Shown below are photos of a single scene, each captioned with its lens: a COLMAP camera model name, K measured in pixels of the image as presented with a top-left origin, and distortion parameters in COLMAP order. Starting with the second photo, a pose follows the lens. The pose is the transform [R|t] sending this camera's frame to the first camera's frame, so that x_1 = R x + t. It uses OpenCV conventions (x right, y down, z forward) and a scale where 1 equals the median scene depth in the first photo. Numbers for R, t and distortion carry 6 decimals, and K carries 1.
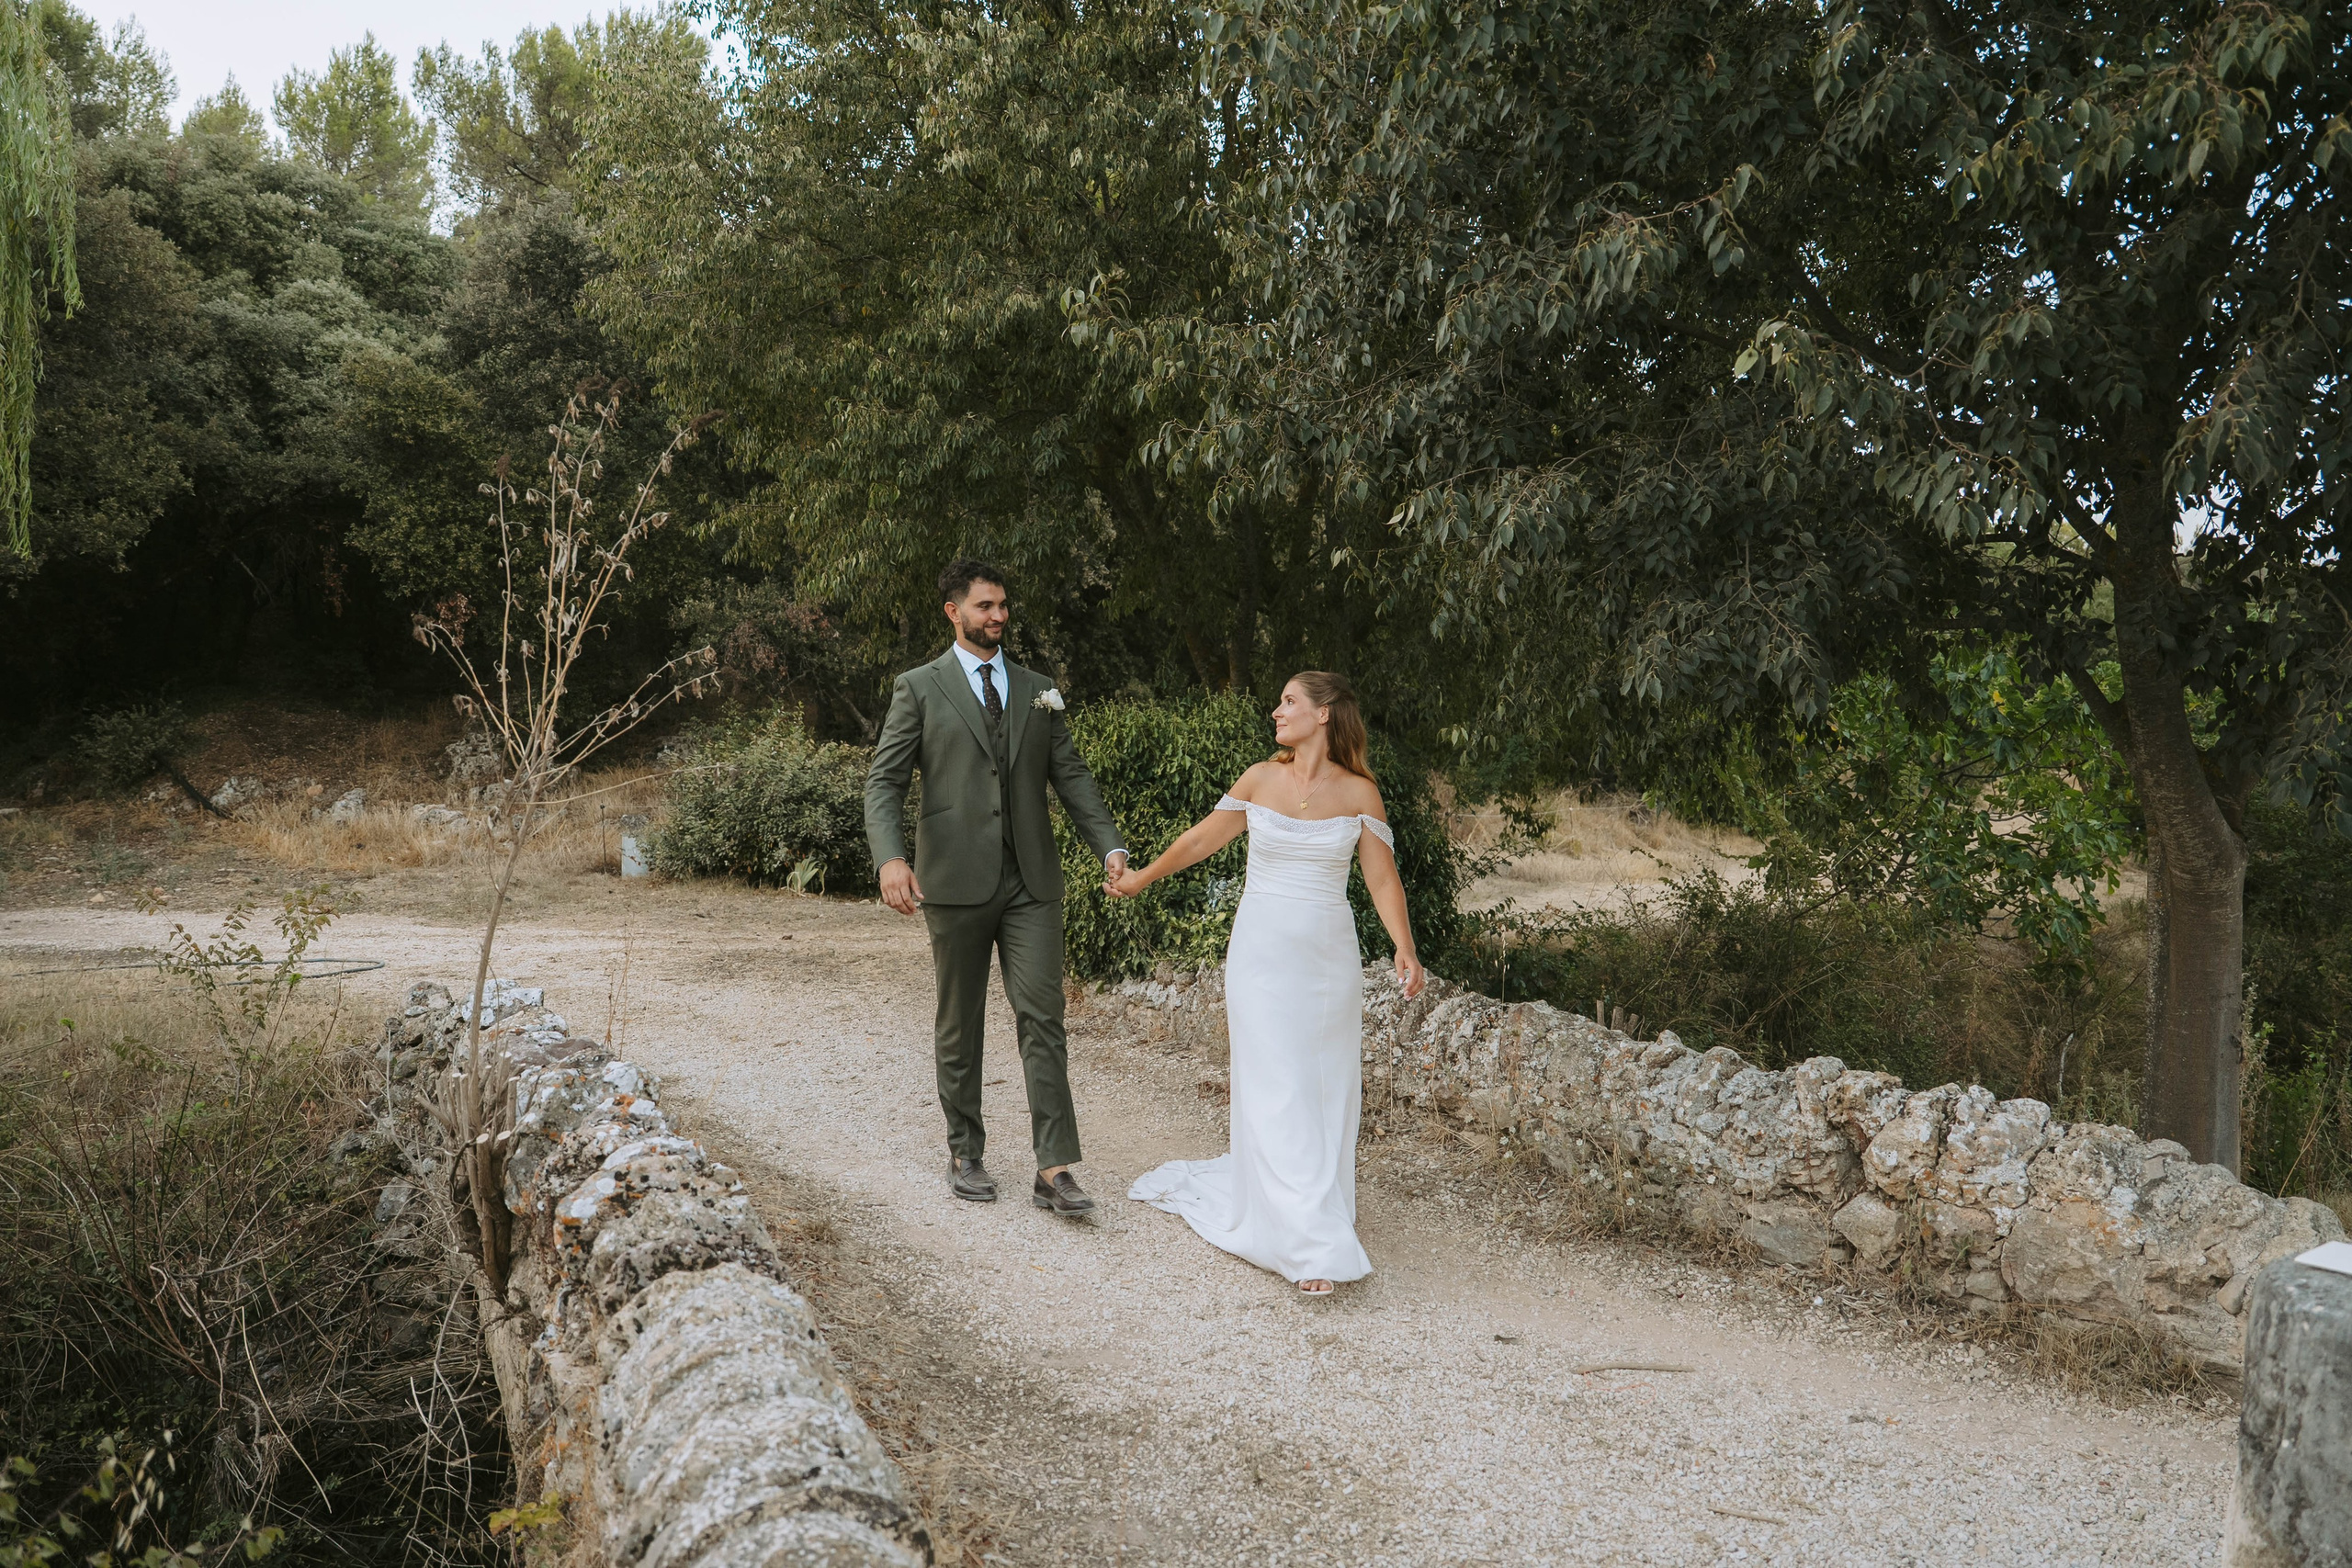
lens RADIAL K [[1570.4, 0, 1185.7], [0, 1570.4, 780.8], [0, 0, 1]] dist [-0.024922, 0.007200]
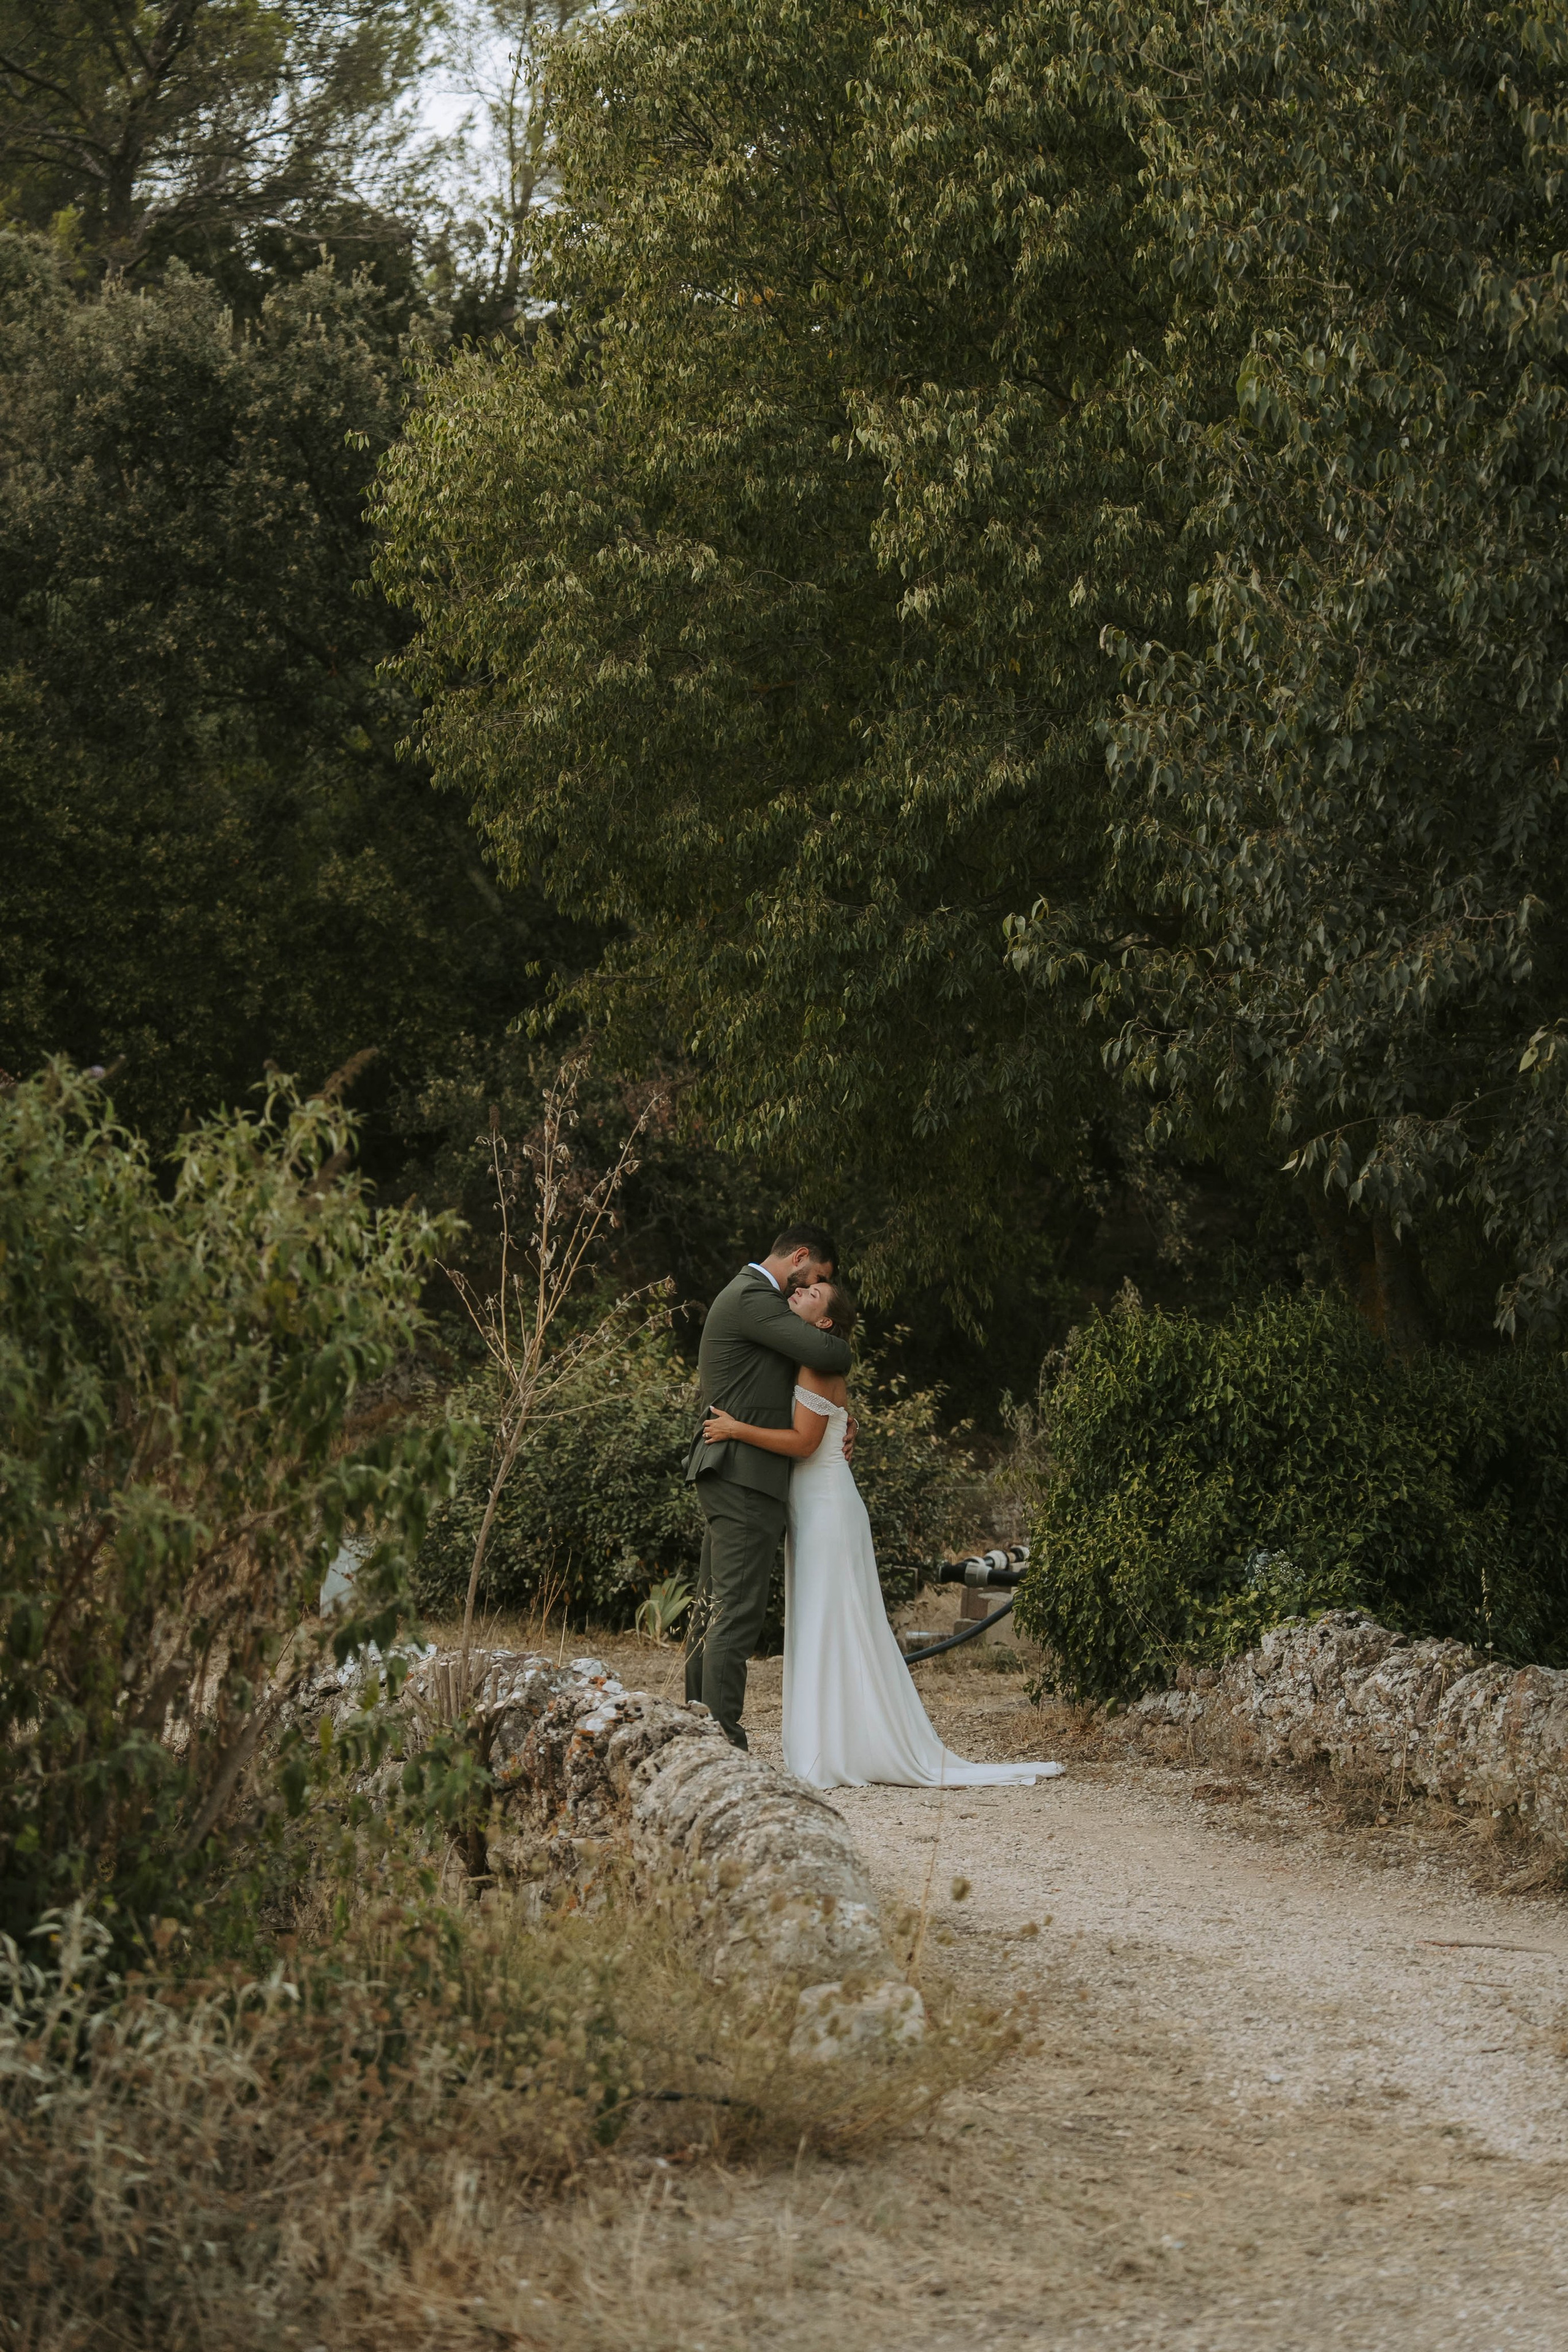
lens RADIAL K [[4457.3, 0, 787.4], [0, 4457.3, 1180.4], [0, 0, 1]] dist [-0.005101, 0.000000]
pose [[0.981337, -0.001691, -0.192286, 0.203332], [-0.010888, 0.997869, -0.064340, 0.024849], [0.191985, 0.065233, 0.979227, -1.103055]]
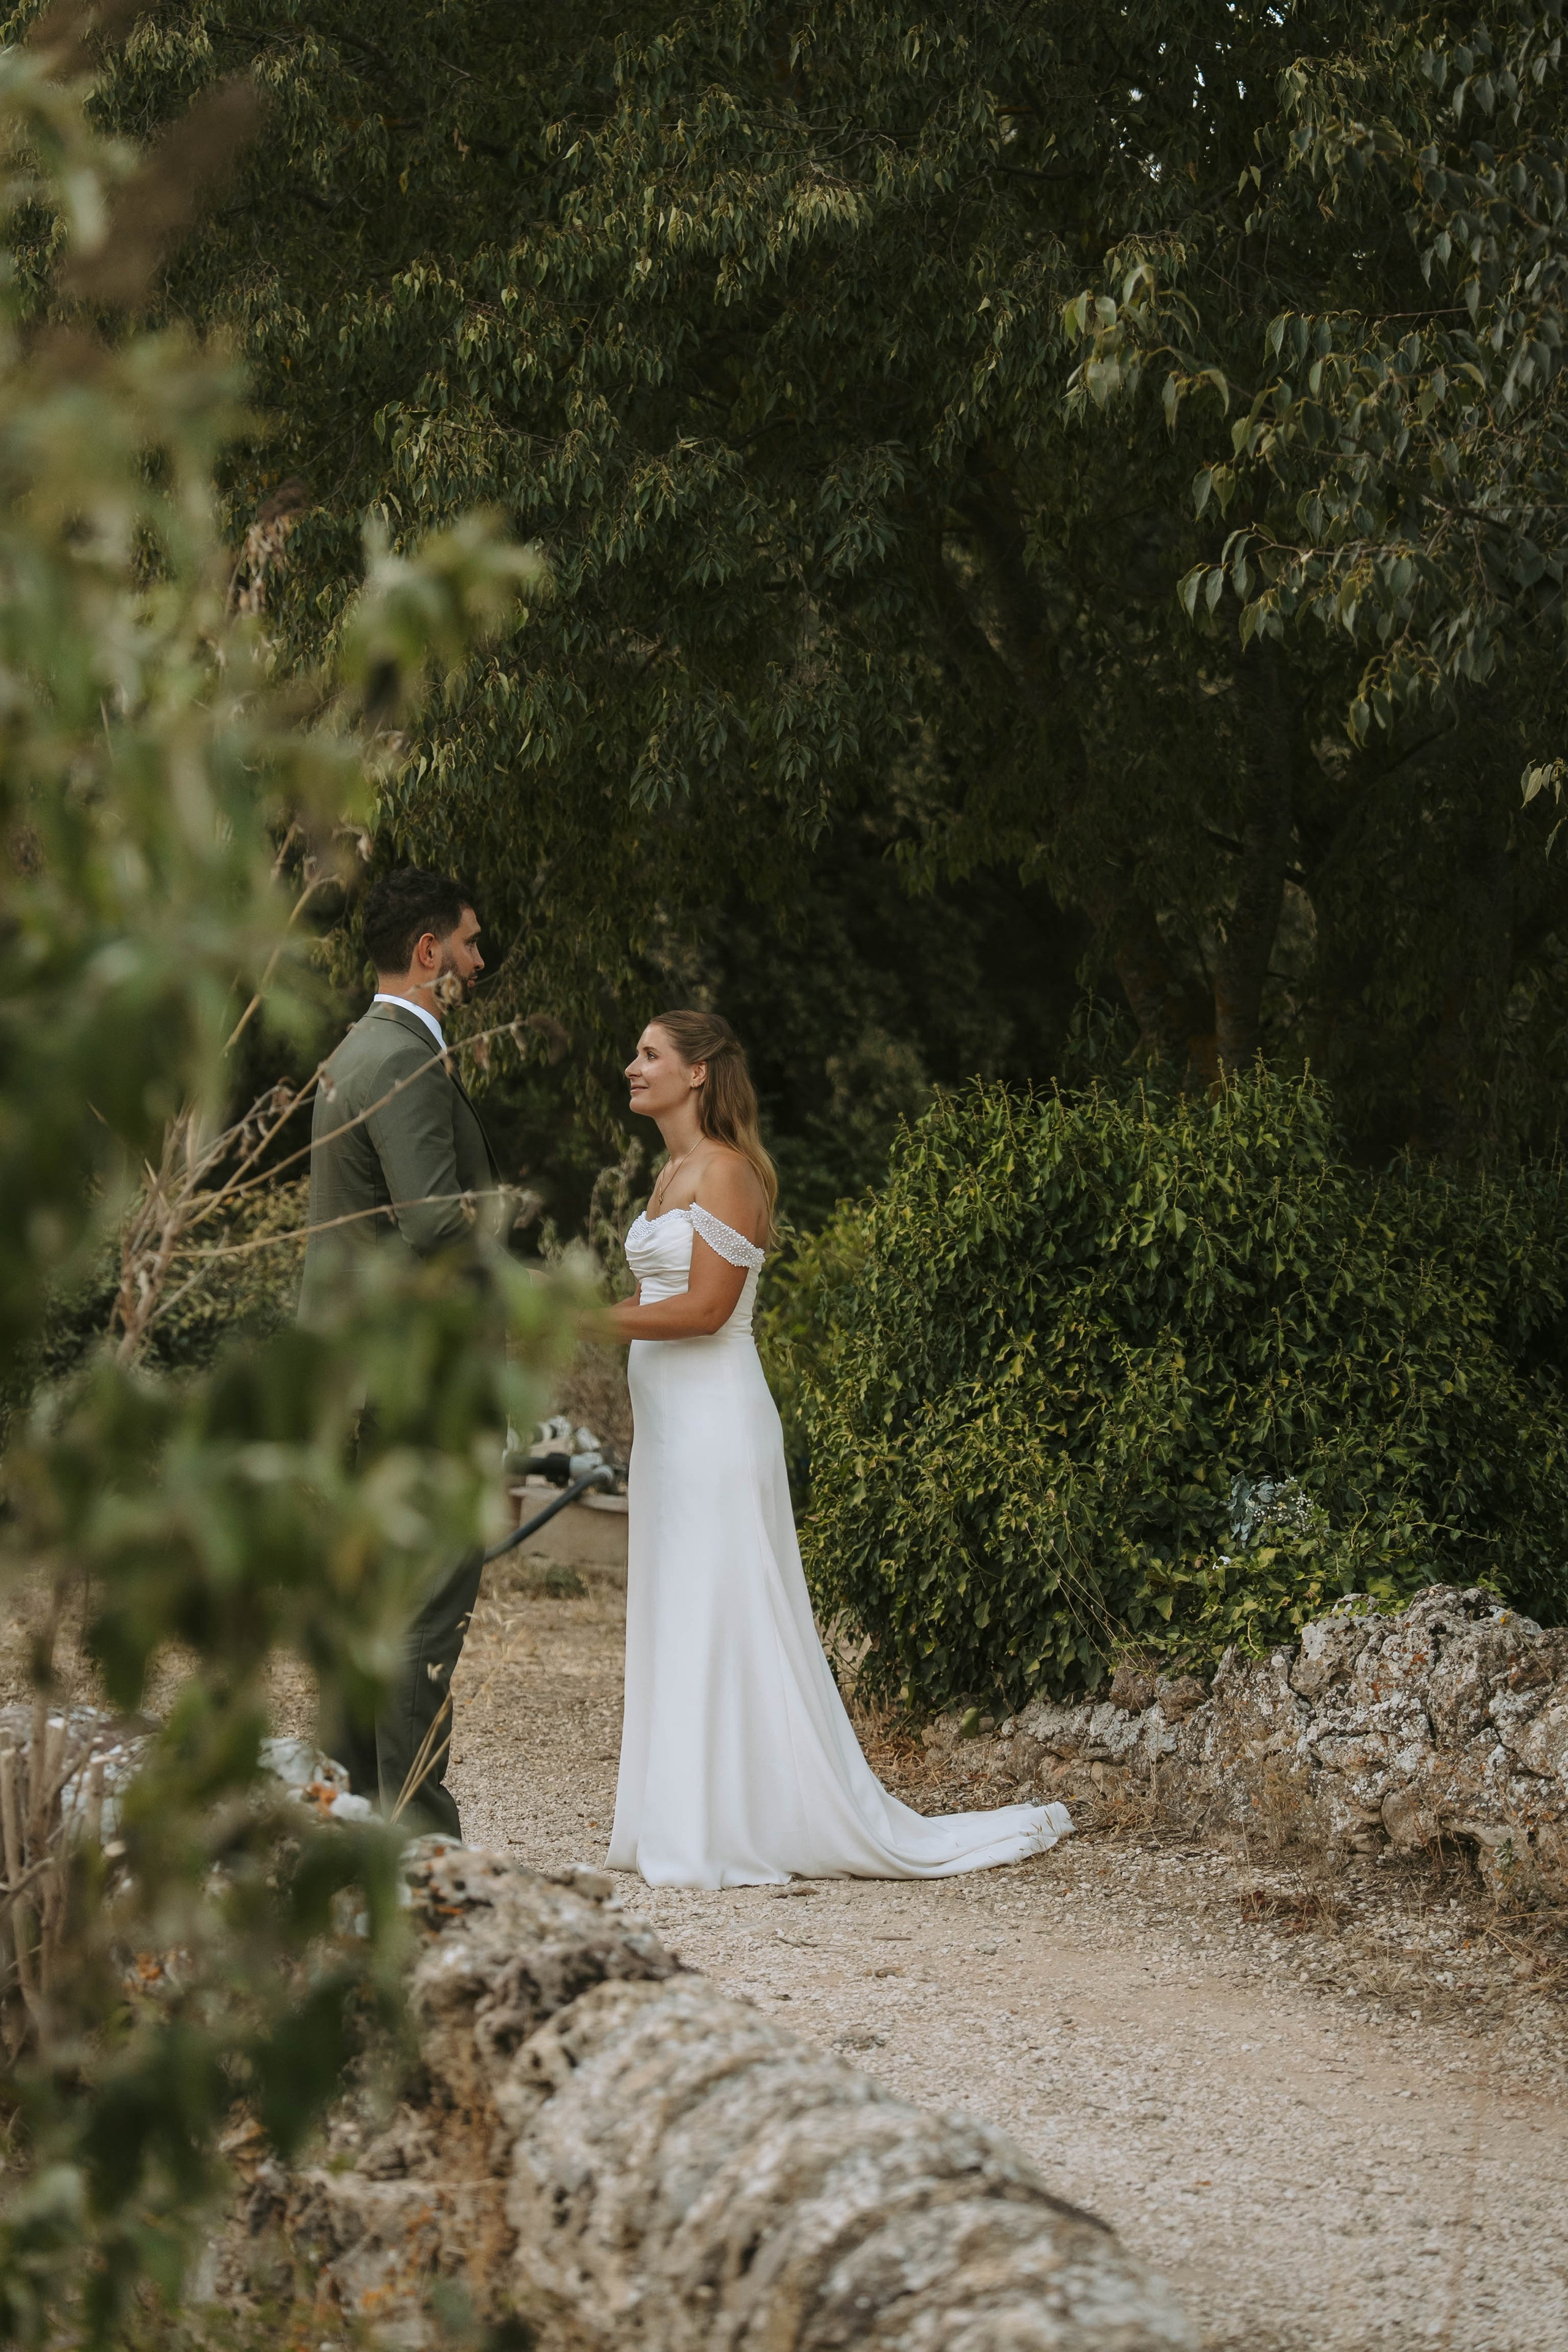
lens RADIAL K [[4457.3, 0, 728.7], [0, 4457.3, 1226.2], [0, 0, 1]] dist [-0.005101, 0.000000]
pose [[0.999071, 0.014255, -0.040669, -0.077919], [-0.015056, 0.999697, -0.019458, 0.016301], [0.040379, 0.020052, 0.998983, -0.292380]]
